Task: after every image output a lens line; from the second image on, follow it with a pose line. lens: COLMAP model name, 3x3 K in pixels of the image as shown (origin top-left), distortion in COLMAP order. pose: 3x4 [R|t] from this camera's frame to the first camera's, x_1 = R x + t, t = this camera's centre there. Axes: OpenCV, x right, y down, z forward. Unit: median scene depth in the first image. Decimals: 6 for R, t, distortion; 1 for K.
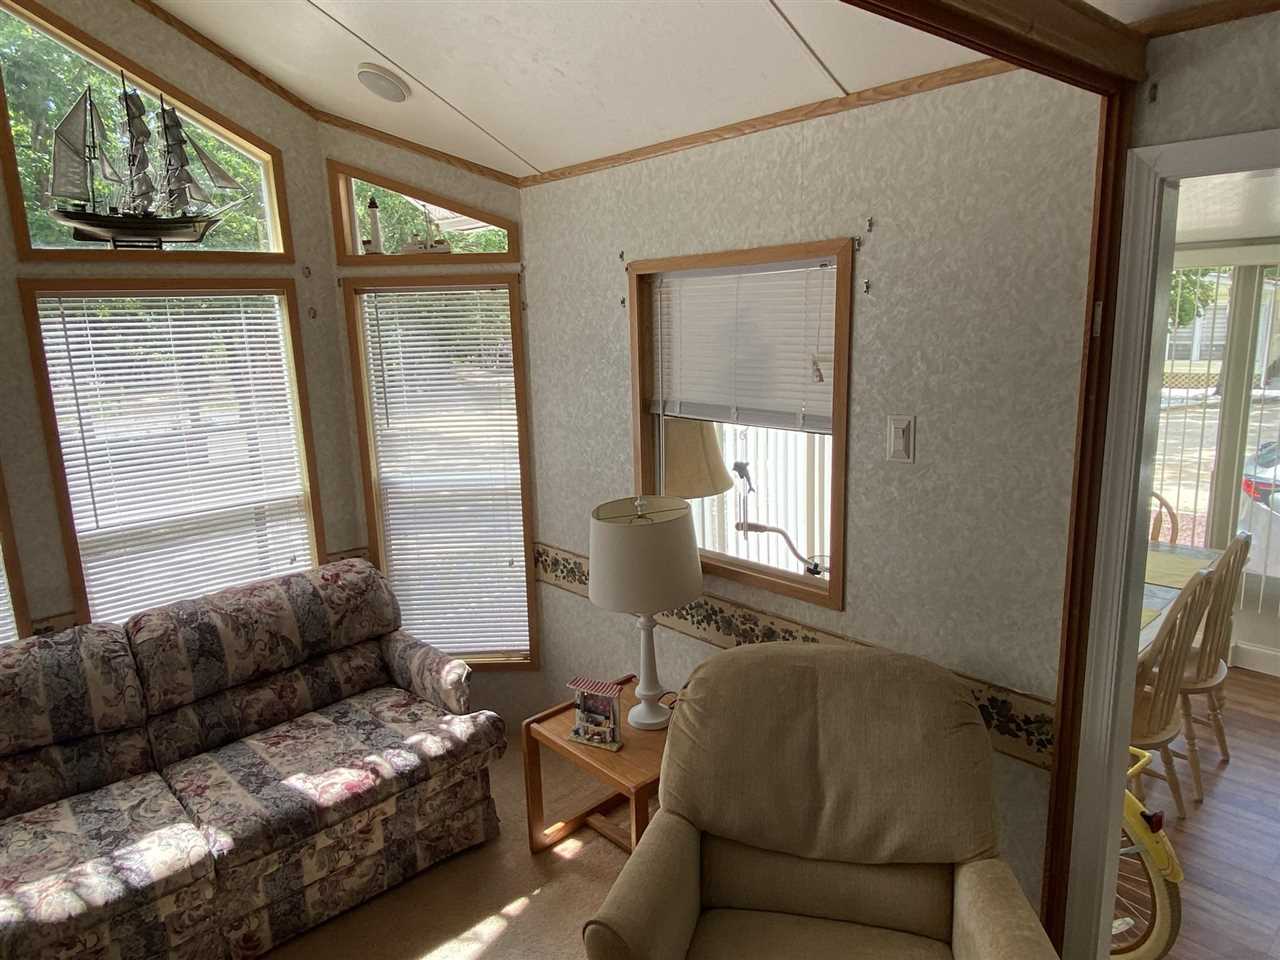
lens RADIAL K [[824.1, 0, 640.0], [0, 824.1, 480.0], [0, 0, 1]] dist [0.056293, -0.079635]
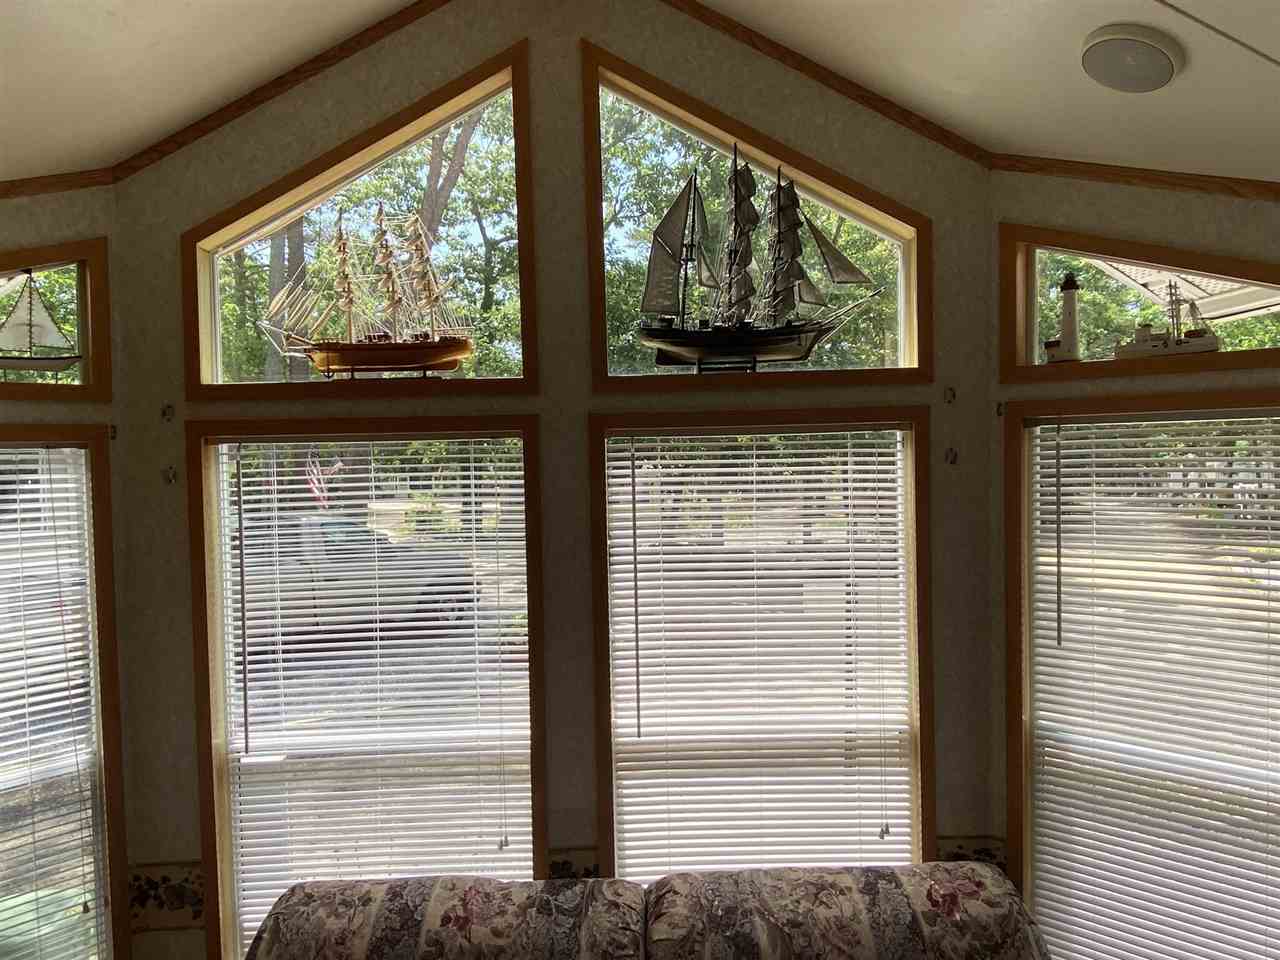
lens RADIAL K [[801.8, 0, 640.0], [0, 801.8, 480.0], [0, 0, 1]] dist [0.108873, -0.139391]
pose [[0.760003, 0.041259, -0.648608, -0.182423], [-0.130555, 0.987332, -0.090172, -0.102769], [0.636671, 0.153210, 0.755762, 0.403186]]
